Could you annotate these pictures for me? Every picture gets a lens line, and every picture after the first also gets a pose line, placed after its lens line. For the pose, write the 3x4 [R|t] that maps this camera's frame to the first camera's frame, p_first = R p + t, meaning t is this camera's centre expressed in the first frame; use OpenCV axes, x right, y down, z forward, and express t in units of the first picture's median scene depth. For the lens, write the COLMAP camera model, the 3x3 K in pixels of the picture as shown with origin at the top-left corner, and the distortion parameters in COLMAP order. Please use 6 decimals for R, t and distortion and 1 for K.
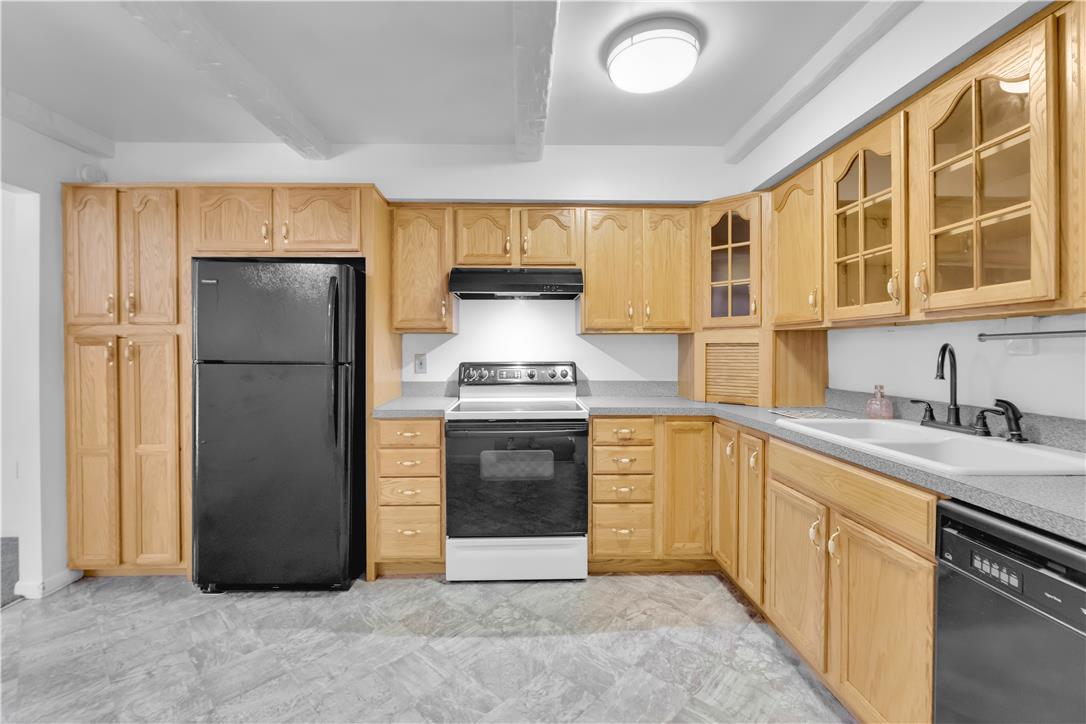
lens RADIAL K [[473.0, 0, 543.9], [0, 473.0, 351.9], [0, 0, 1]] dist [-0.000166, -0.001097]
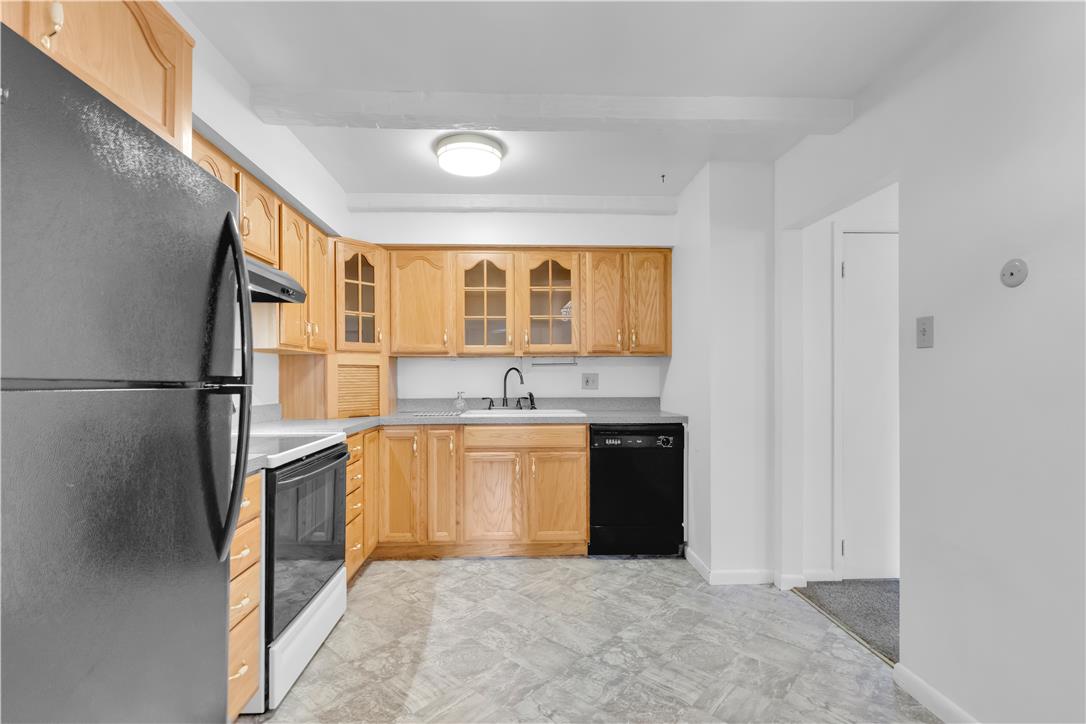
lens RADIAL K [[473.0, 0, 543.2], [0, 473.0, 371.0], [0, 0, 1]] dist [-0.000166, -0.001097]
pose [[-0.012862, 0.012985, 0.999833, -1.040034], [0.008149, 0.999884, -0.012881, 0.020718], [-0.999884, 0.007982, -0.012966, 0.735790]]
